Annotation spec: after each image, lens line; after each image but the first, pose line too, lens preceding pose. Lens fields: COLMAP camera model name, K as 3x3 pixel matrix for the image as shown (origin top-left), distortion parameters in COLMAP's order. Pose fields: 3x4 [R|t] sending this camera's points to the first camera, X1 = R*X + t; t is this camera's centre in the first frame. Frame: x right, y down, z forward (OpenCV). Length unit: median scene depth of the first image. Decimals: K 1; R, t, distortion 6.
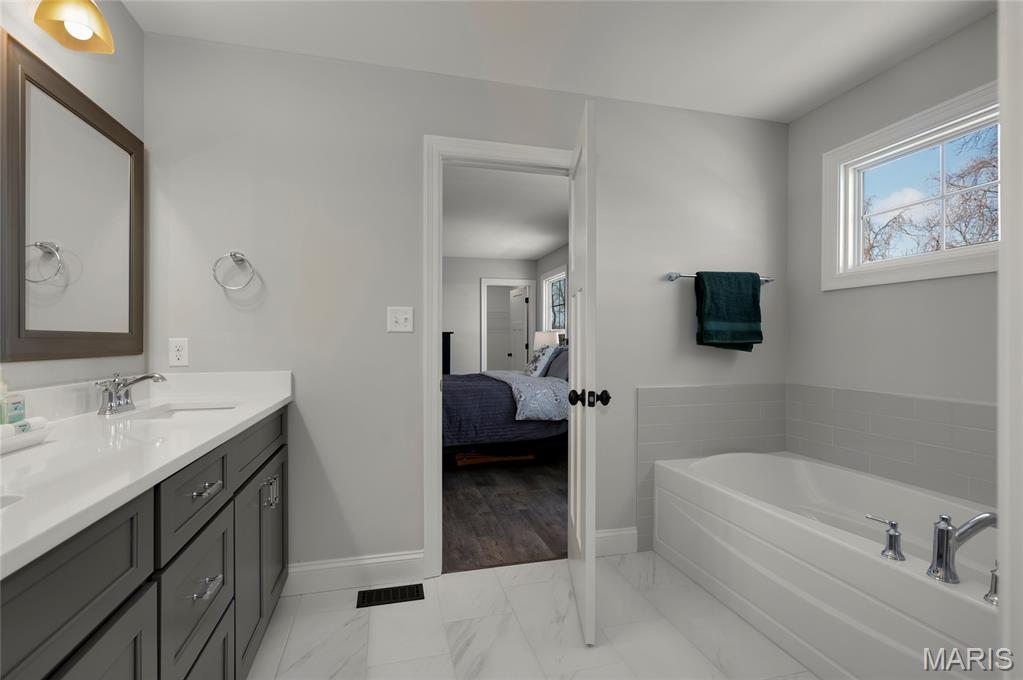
lens RADIAL K [[464.7, 0, 506.2], [0, 464.7, 343.7], [0, 0, 1]] dist [0.001392, 0.000433]
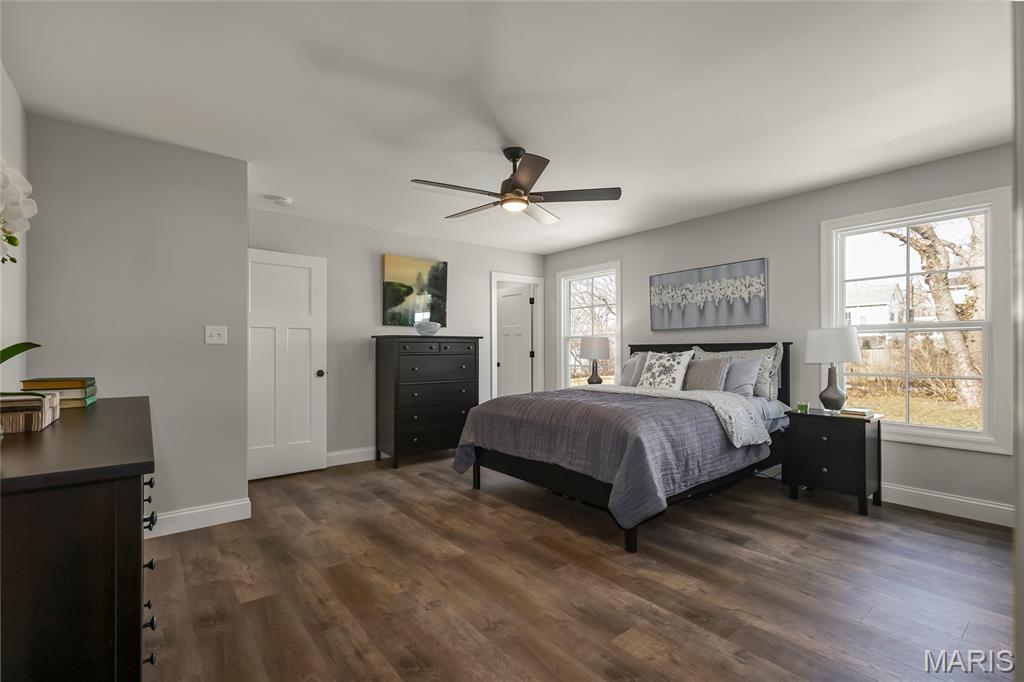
lens RADIAL K [[465.2, 0, 510.4], [0, 465.2, 341.5], [0, 0, 1]] dist [0.001392, 0.000433]
pose [[0.917198, 0.001563, 0.398429, -0.610247], [0.007695, 0.999736, -0.021636, -0.000148], [-0.398358, 0.022911, 0.916944, 0.415723]]
